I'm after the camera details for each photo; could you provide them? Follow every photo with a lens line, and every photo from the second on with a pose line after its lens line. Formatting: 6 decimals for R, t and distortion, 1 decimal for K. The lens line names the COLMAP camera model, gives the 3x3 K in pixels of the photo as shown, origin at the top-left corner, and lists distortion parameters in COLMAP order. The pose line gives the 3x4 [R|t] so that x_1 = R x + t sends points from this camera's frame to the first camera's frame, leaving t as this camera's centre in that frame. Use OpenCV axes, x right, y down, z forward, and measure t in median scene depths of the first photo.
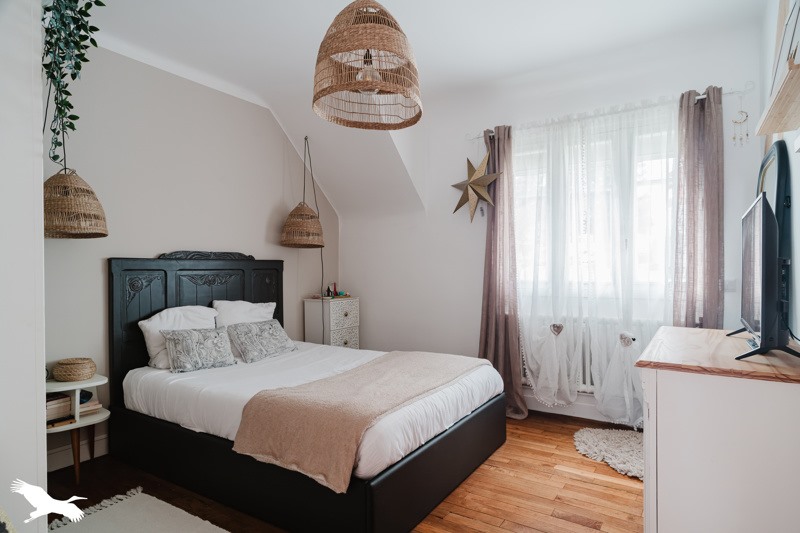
lens RADIAL K [[452.9, 0, 399.4], [0, 452.9, 269.2], [0, 0, 1]] dist [-0.001774, -0.000195]
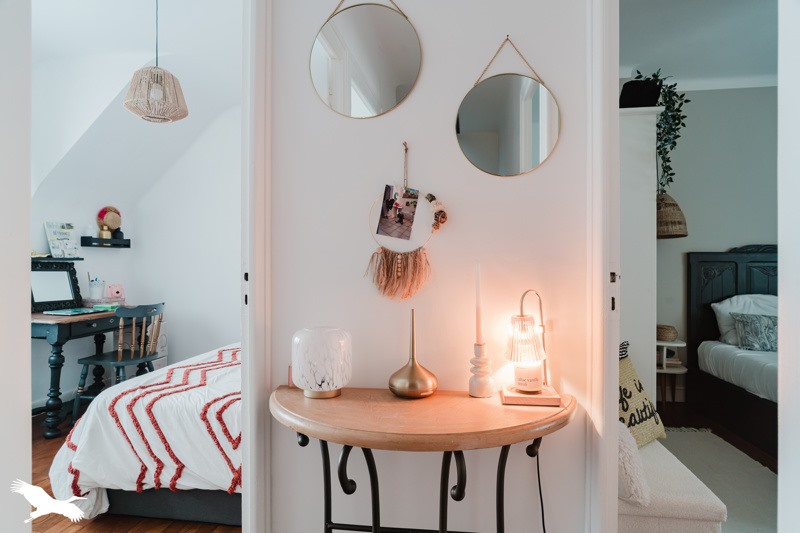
lens RADIAL K [[452.9, 0, 399.4], [0, 452.9, 269.2], [0, 0, 1]] dist [-0.001774, -0.000195]
pose [[0.425166, 0.015206, -0.904988, 0.181210], [-0.002750, 0.999876, 0.015508, 0.005390], [0.905111, -0.004105, 0.425155, -0.300355]]
